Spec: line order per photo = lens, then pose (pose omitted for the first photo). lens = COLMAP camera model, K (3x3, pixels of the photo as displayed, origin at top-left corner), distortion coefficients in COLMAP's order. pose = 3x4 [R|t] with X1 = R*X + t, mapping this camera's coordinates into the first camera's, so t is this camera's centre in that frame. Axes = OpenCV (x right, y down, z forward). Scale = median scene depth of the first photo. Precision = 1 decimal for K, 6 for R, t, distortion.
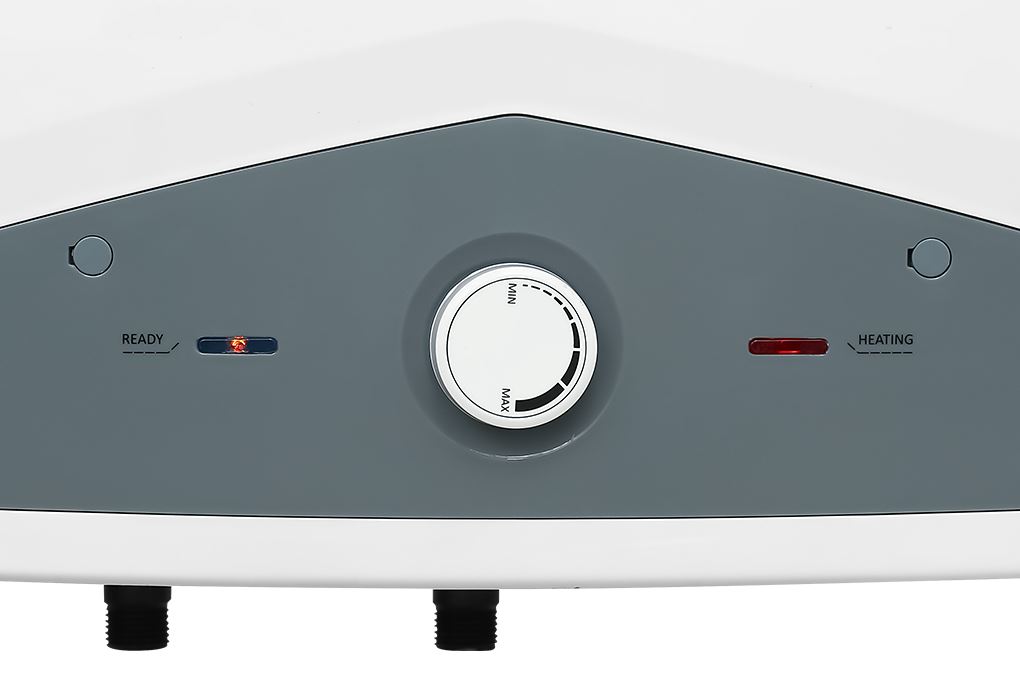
lens RADIAL K [[3499.6, 0, 510.0], [0, 3499.6, 340.0], [0, 0, 1]] dist [-0.016278, -1.389546]
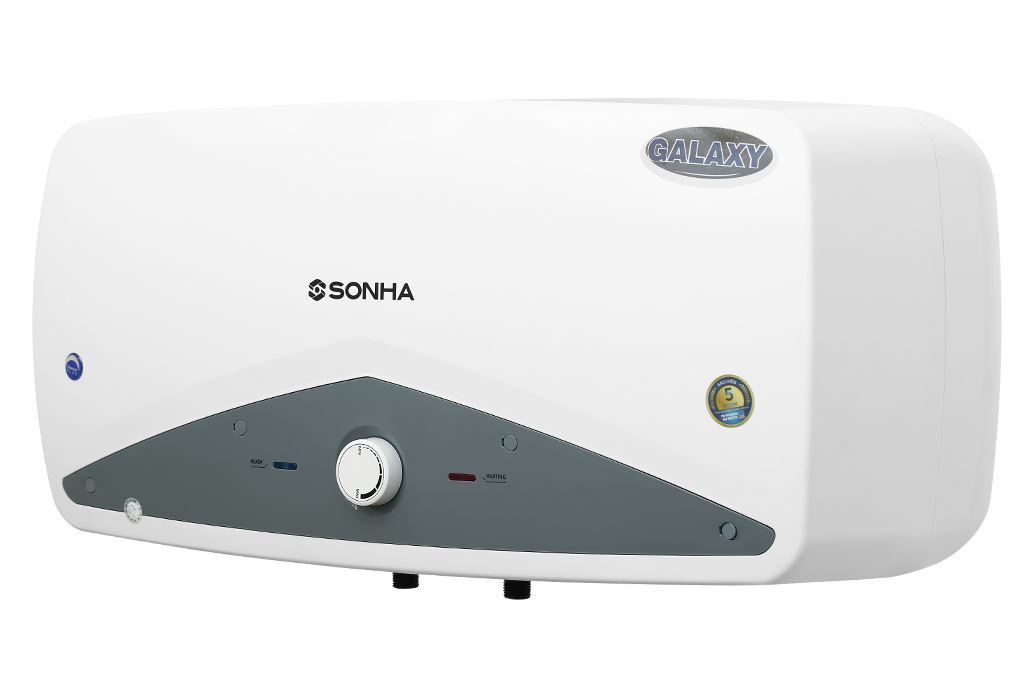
lens RADIAL K [[3499.6, 0, 510.0], [0, 3499.6, 340.0], [0, 0, 1]] dist [-0.016278, -1.389546]
pose [[0.777547, 0.024931, -0.628330, 1.600027], [-0.030013, 0.999546, 0.002519, -0.098642], [0.628108, 0.016900, 0.777943, -0.831607]]
